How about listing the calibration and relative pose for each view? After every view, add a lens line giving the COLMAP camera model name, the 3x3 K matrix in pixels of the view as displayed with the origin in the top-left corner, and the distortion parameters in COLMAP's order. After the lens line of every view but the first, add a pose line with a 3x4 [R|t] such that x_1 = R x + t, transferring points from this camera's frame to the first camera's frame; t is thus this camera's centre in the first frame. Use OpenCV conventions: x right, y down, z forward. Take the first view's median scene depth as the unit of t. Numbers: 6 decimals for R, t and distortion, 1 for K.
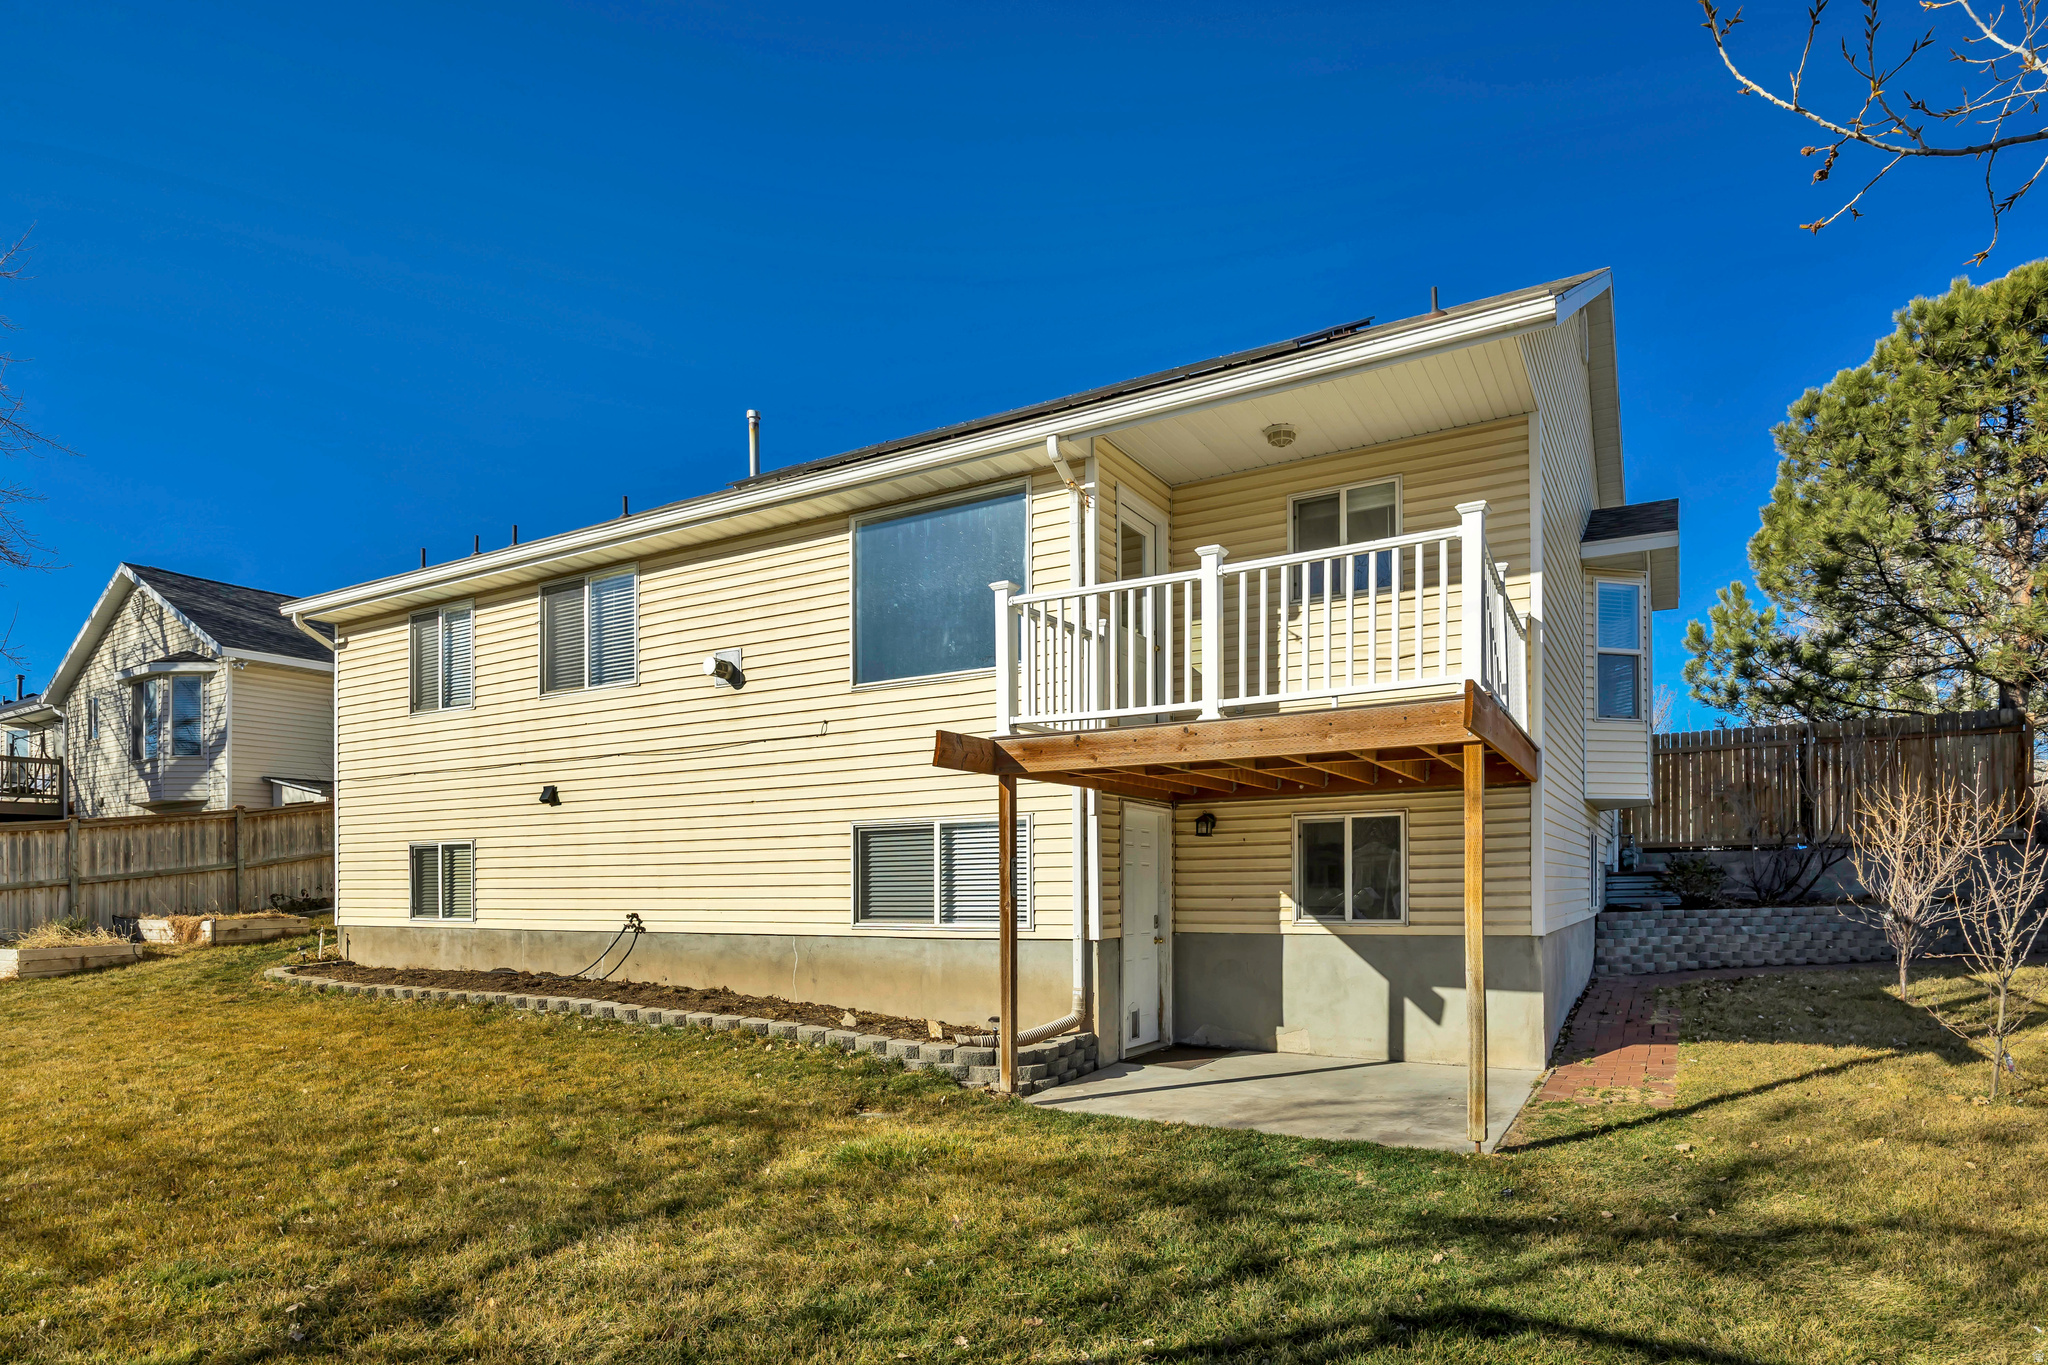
lens RADIAL K [[1146.1, 0, 1025.7], [0, 1146.1, 891.8], [0, 0, 1]] dist [-0.002285, -0.000752]
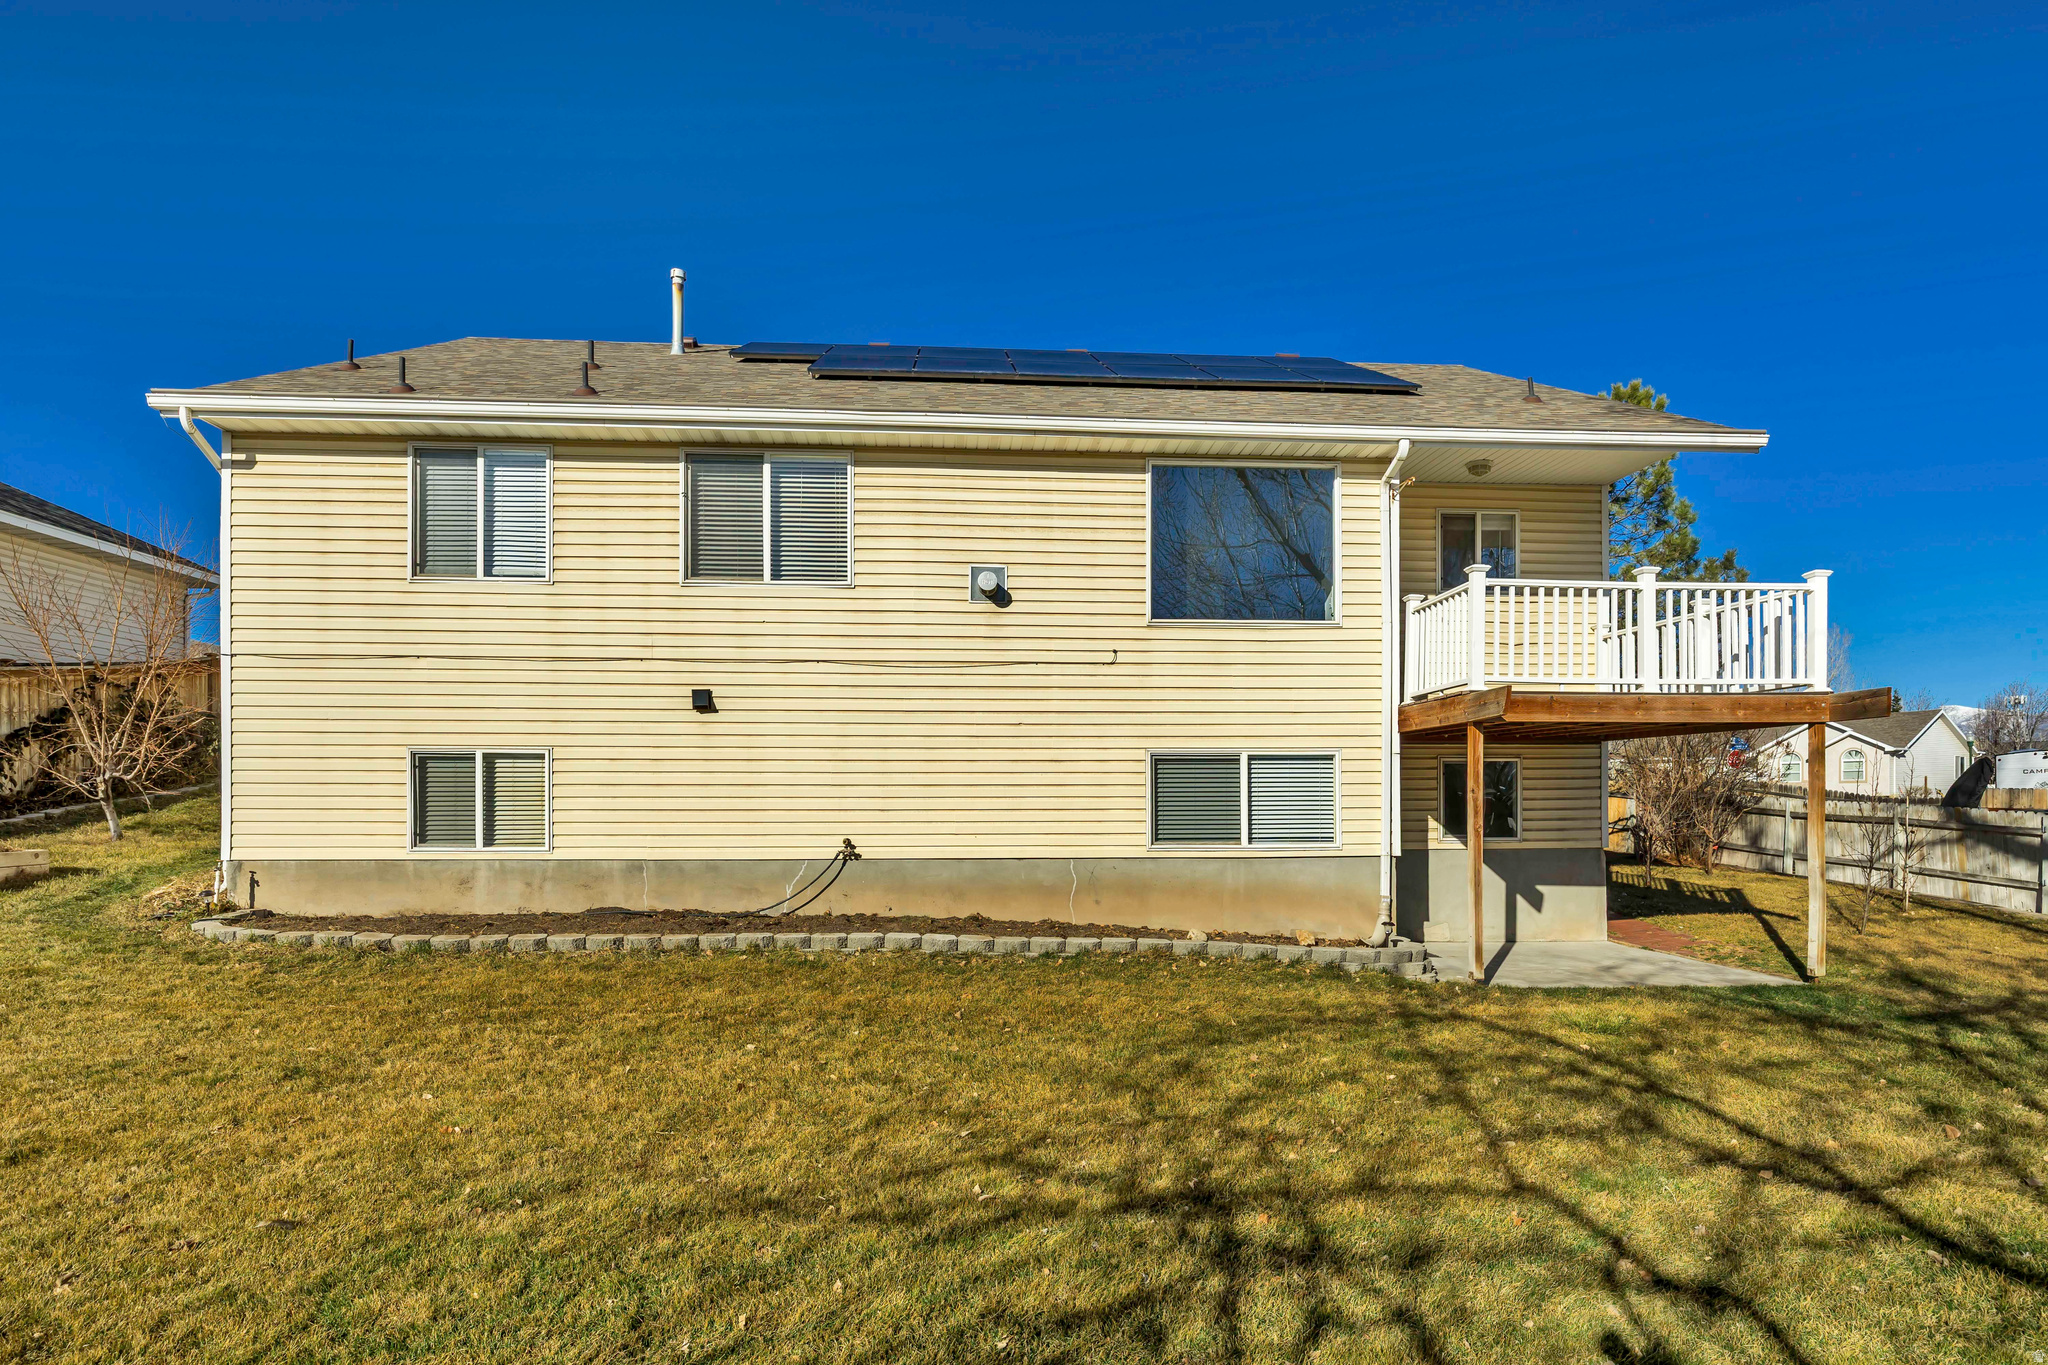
lens RADIAL K [[1127.0, 0, 1025.3], [0, 1127.0, 816.1], [0, 0, 1]] dist [-0.004636, -0.000547]
pose [[0.821692, 0.002201, 0.569927, -0.735107], [-0.003617, 0.999993, 0.001354, -0.000492], [-0.569920, -0.003174, 0.821694, 0.187726]]
